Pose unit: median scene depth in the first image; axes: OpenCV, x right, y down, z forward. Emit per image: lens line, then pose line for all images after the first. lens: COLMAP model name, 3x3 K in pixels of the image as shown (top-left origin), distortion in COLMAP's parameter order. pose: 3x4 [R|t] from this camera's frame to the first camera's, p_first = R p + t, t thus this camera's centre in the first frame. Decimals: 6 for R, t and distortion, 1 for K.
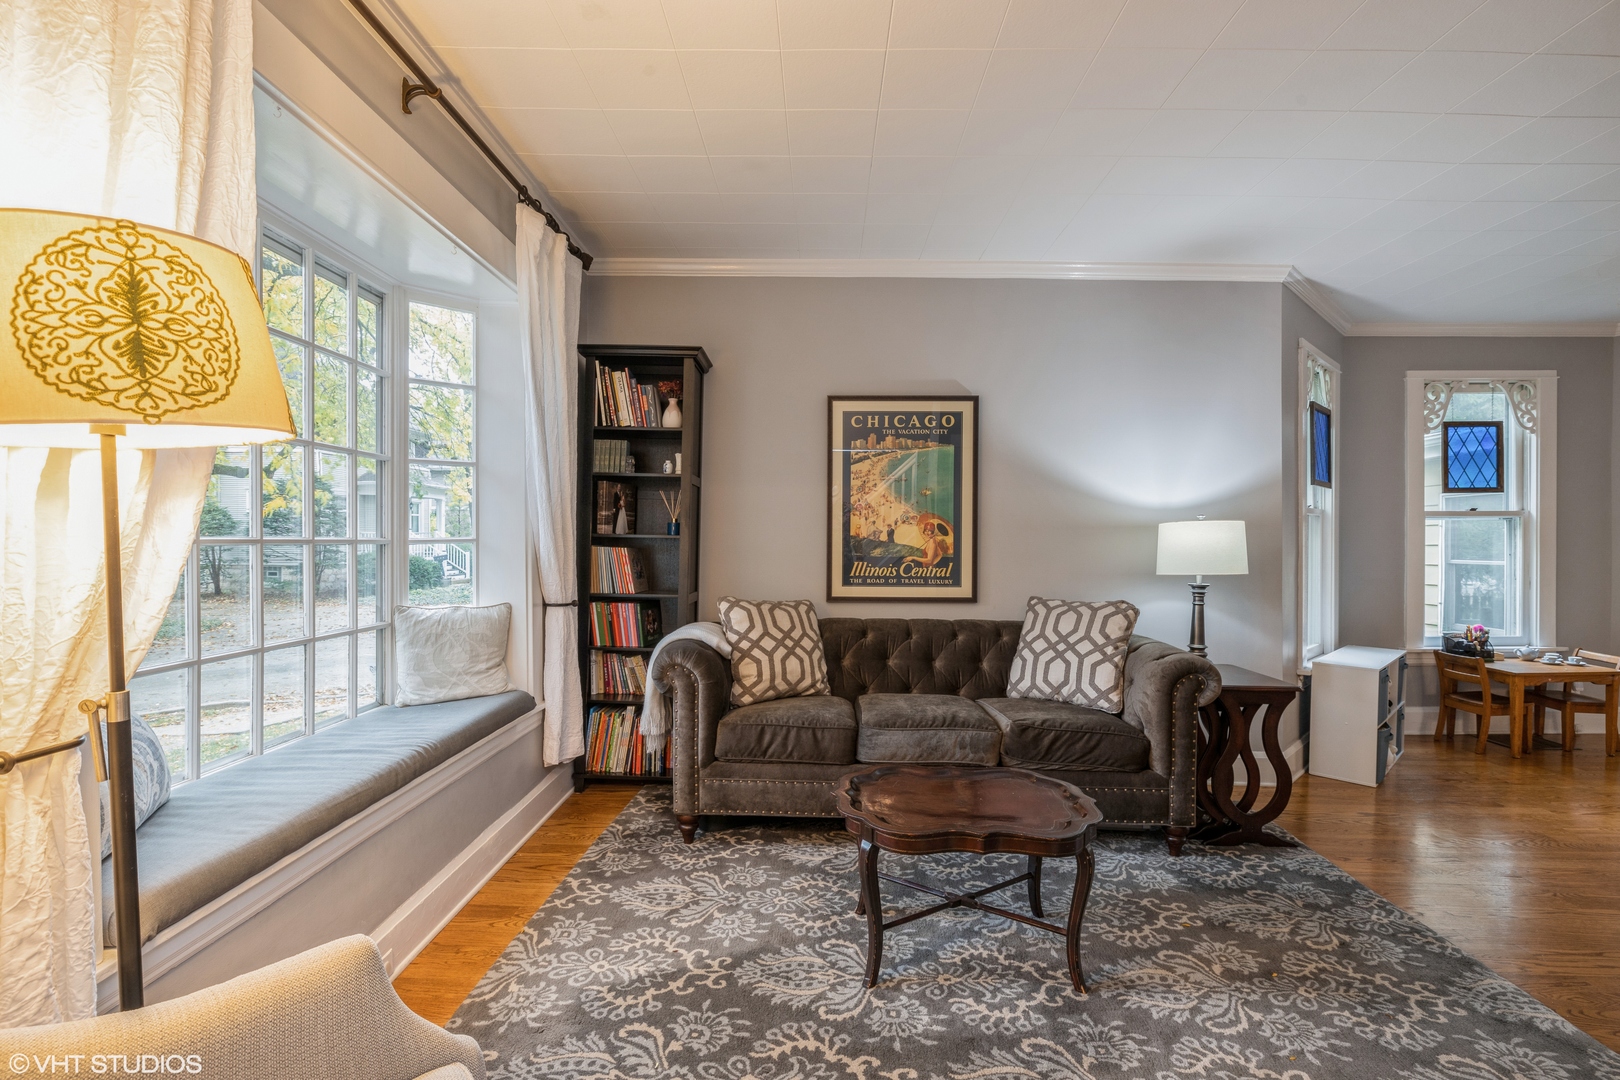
lens RADIAL K [[745.1, 0, 810.0], [0, 745.1, 540.0], [0, 0, 1]] dist [0.000025, 0.000063]
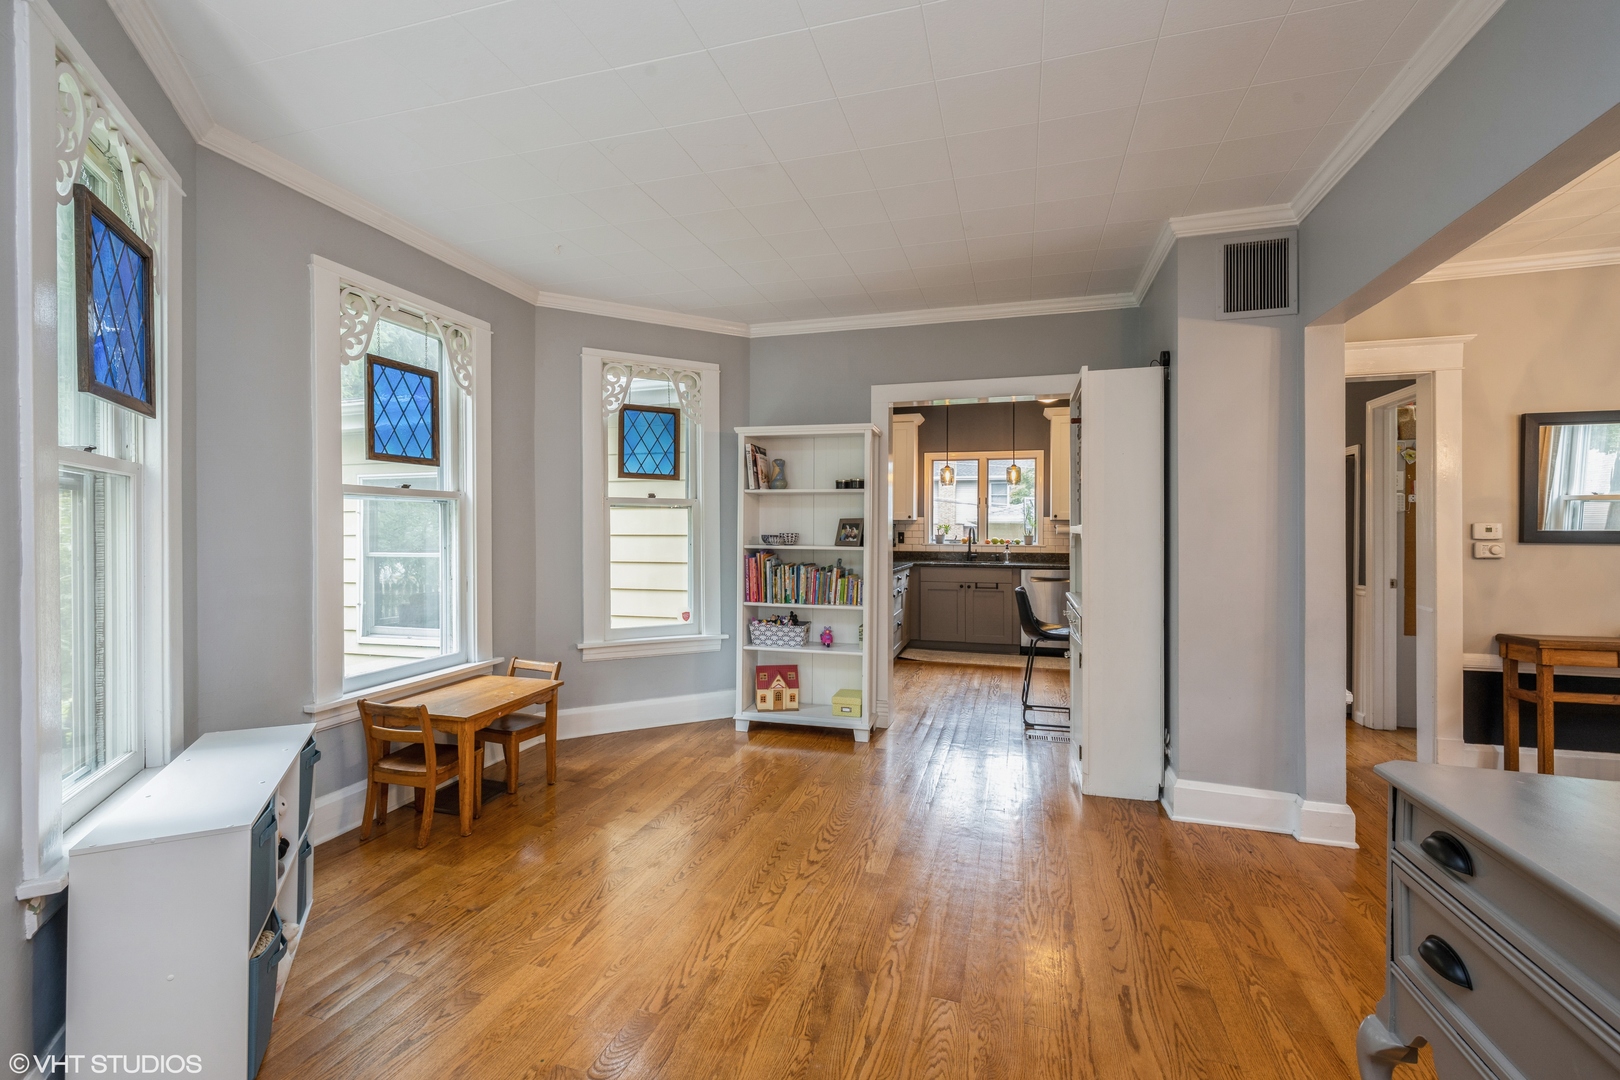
lens RADIAL K [[682.9, 0, 810.0], [0, 682.9, 540.0], [0, 0, 1]] dist [0.001144, 0.000350]
pose [[0.277531, -0.011516, 0.960648, 0.369101], [0.001820, 0.999933, 0.011461, 0.003972], [-0.960715, -0.001433, 0.277534, 0.447706]]
